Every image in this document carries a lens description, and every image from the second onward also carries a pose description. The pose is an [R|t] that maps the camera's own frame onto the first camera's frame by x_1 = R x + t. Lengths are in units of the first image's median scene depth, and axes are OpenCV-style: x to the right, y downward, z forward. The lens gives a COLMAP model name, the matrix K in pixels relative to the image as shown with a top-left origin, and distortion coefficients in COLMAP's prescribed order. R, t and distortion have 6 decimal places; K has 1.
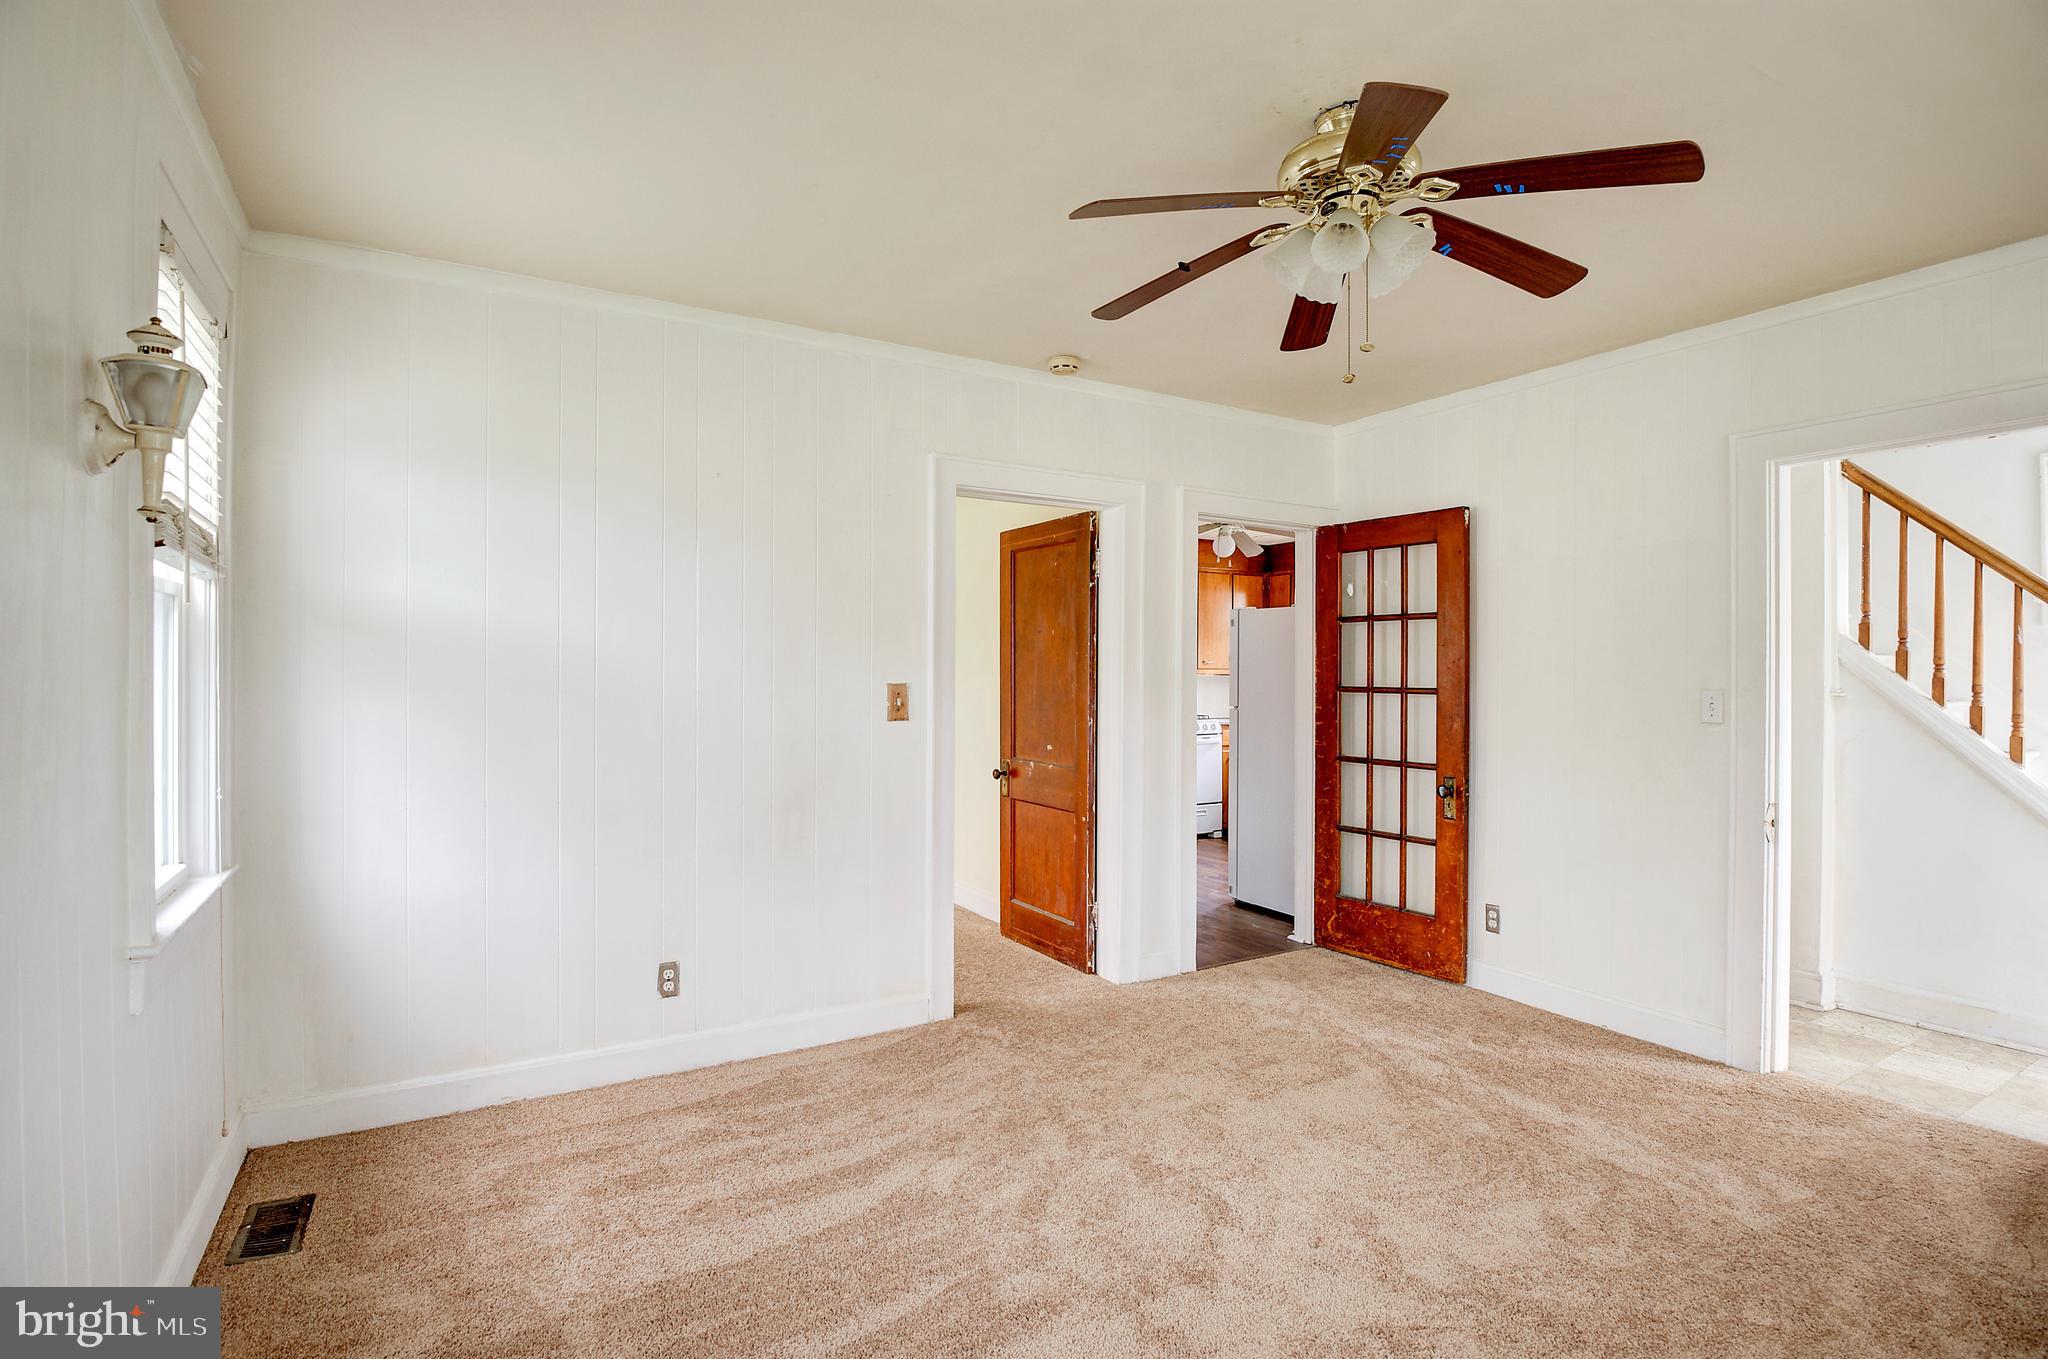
lens RADIAL K [[1000.1, 0, 1025.7], [0, 1000.1, 677.2], [0, 0, 1]] dist [-0.023410, -0.003876]
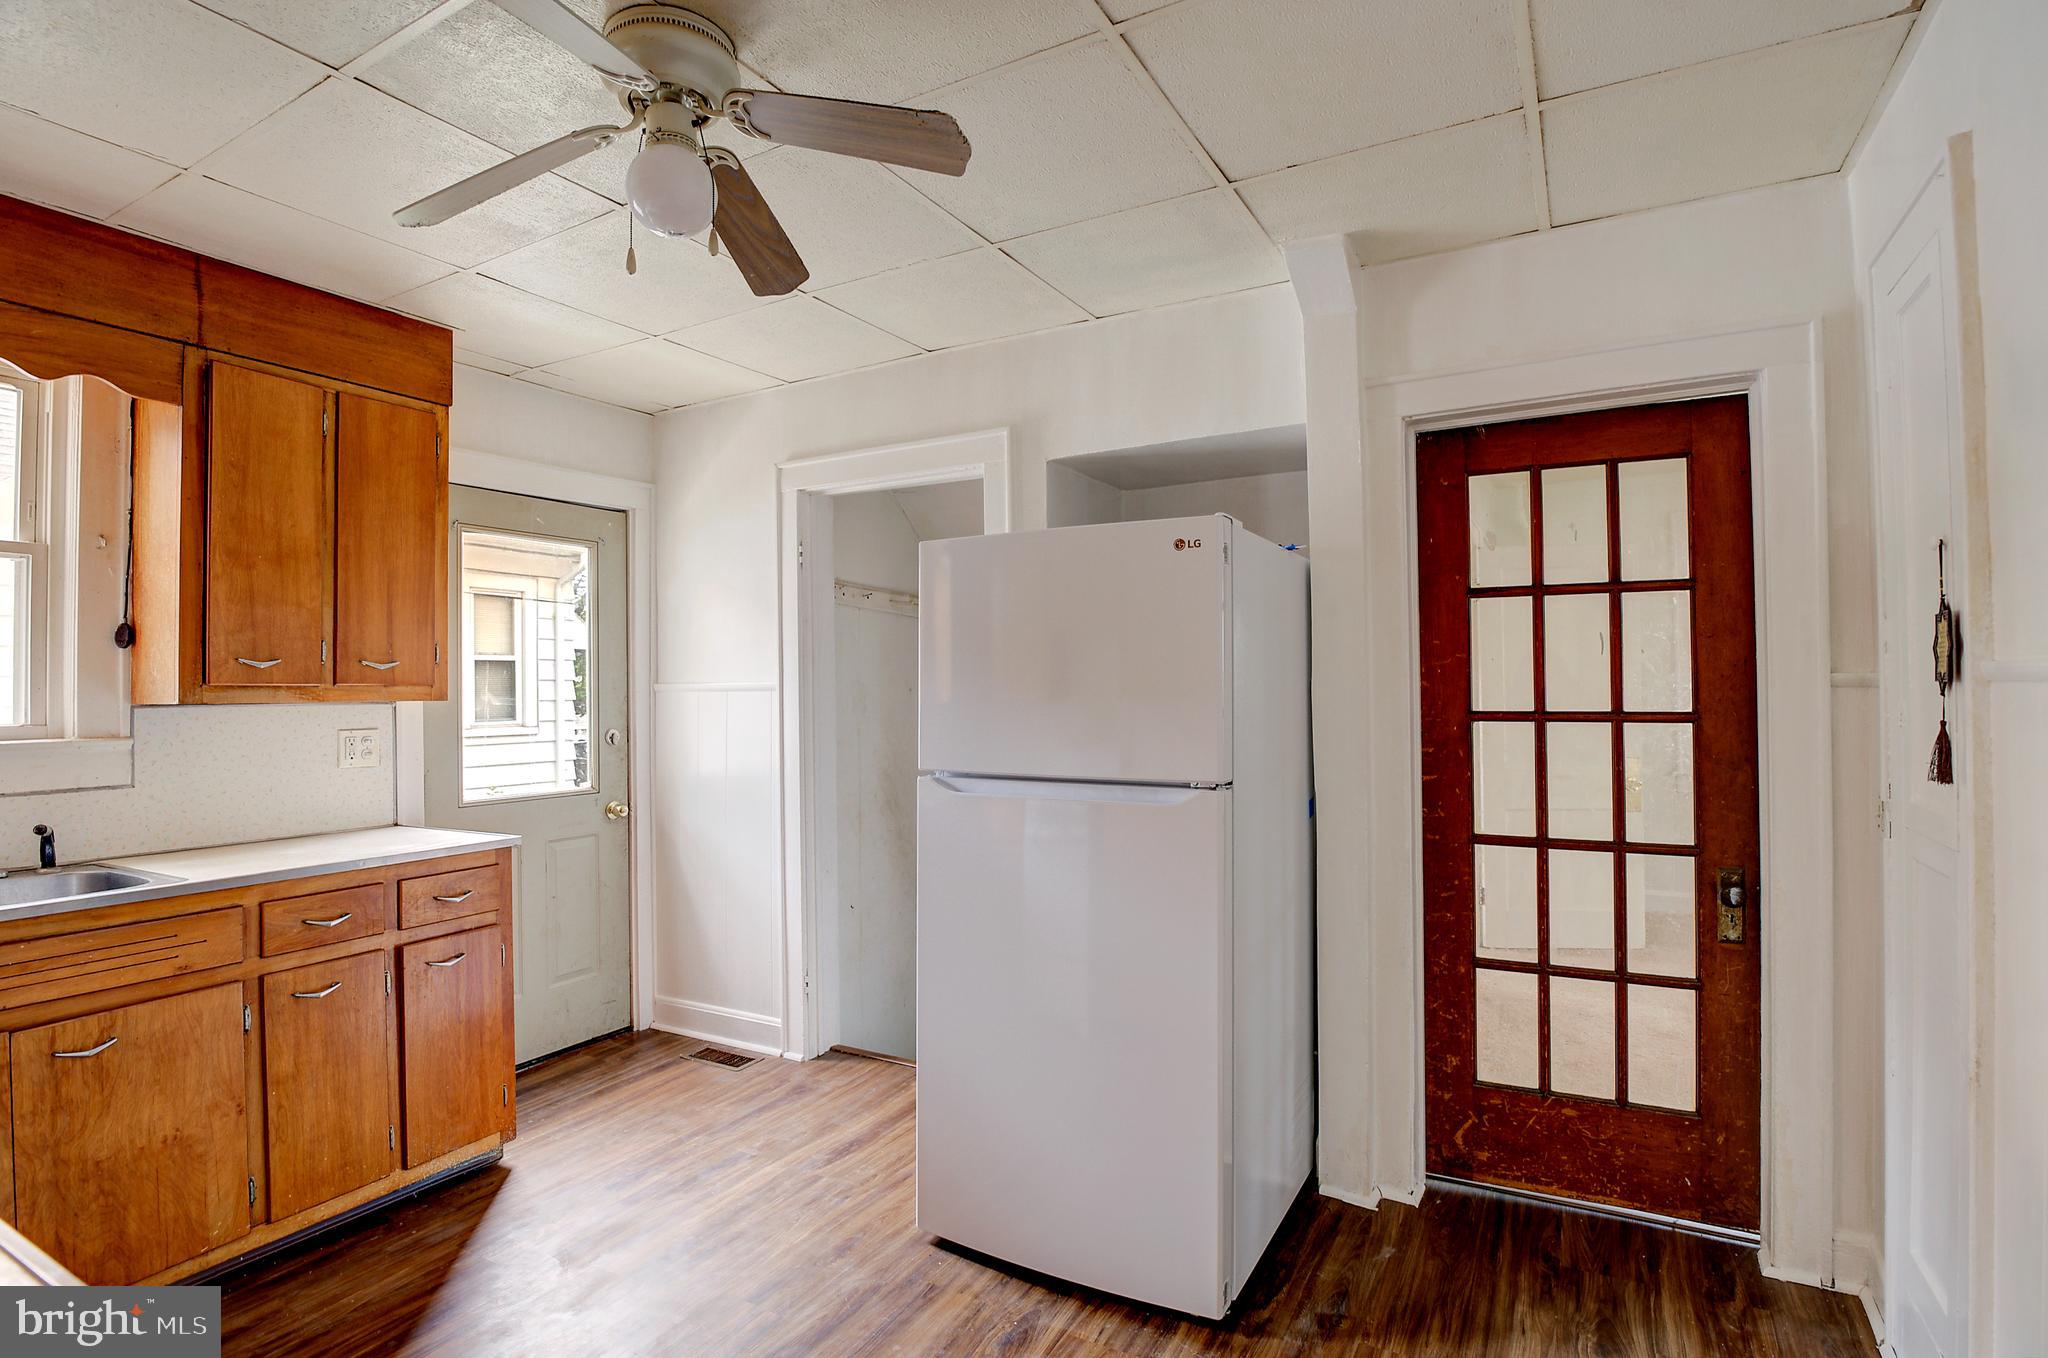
lens RADIAL K [[1000.1, 0, 1021.4], [0, 1000.1, 673.6], [0, 0, 1]] dist [-0.023410, -0.003876]
pose [[0.876989, -0.009405, 0.480418, -0.186025], [0.016898, 0.999794, -0.011274, -0.010420], [-0.480212, 0.018005, 0.876967, 0.661418]]
